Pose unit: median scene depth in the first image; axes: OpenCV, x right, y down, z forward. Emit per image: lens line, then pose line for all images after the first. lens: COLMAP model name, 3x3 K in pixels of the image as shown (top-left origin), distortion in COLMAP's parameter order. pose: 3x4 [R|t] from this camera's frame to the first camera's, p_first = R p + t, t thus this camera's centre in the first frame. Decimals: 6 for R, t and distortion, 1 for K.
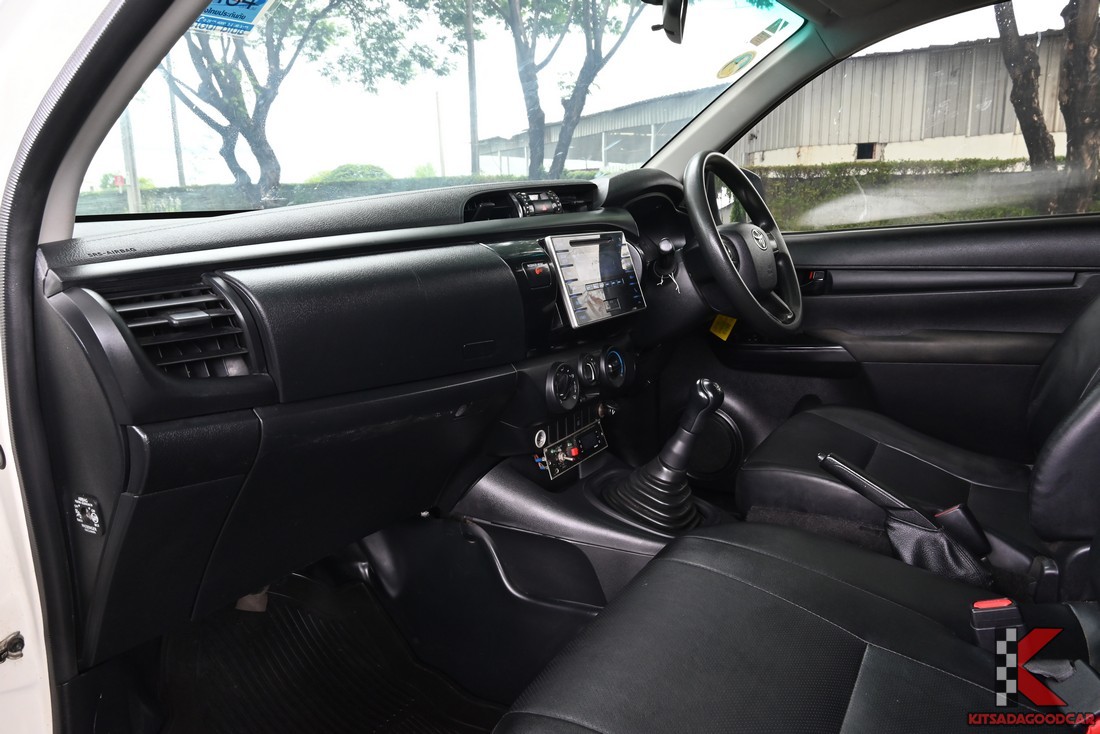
lens RADIAL K [[757.2, 0, 550.0], [0, 757.2, 367.0], [0, 0, 1]] dist [-0.005129, 0.006121]
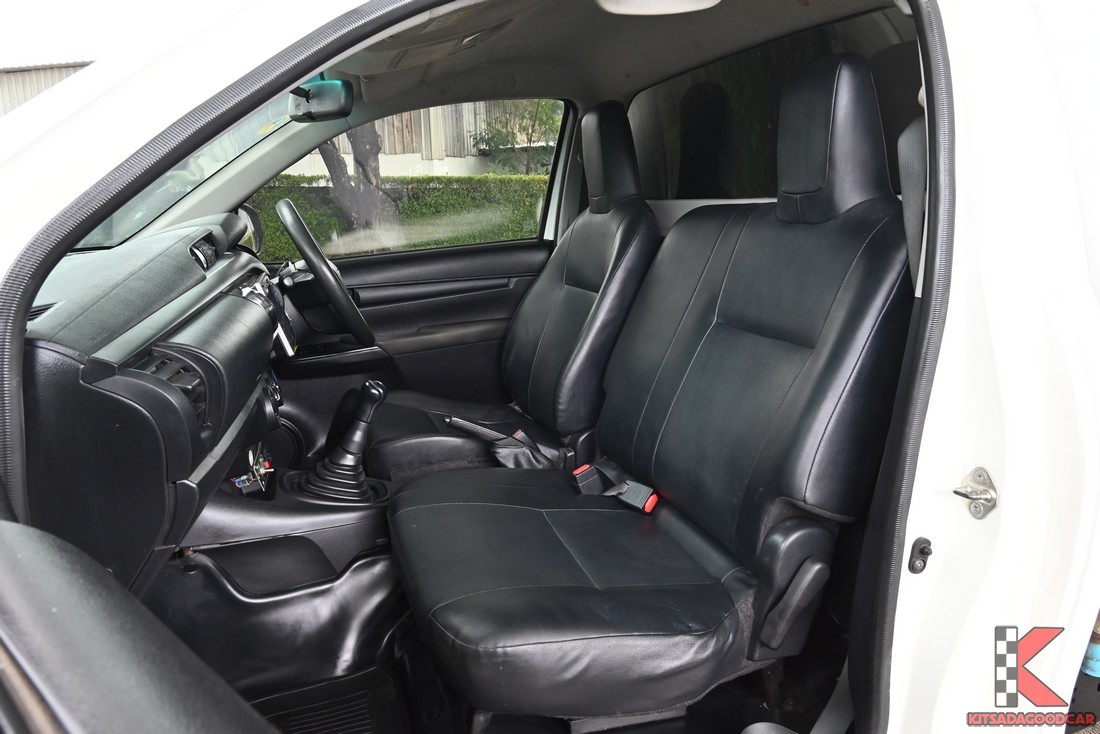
lens RADIAL K [[757.2, 0, 550.0], [0, 757.2, 367.0], [0, 0, 1]] dist [-0.005129, 0.006121]
pose [[0.652158, -0.159726, 0.741065, -0.511771], [0.166257, 0.983888, 0.065753, -0.038023], [-0.739627, 0.080326, 0.668206, -0.110511]]
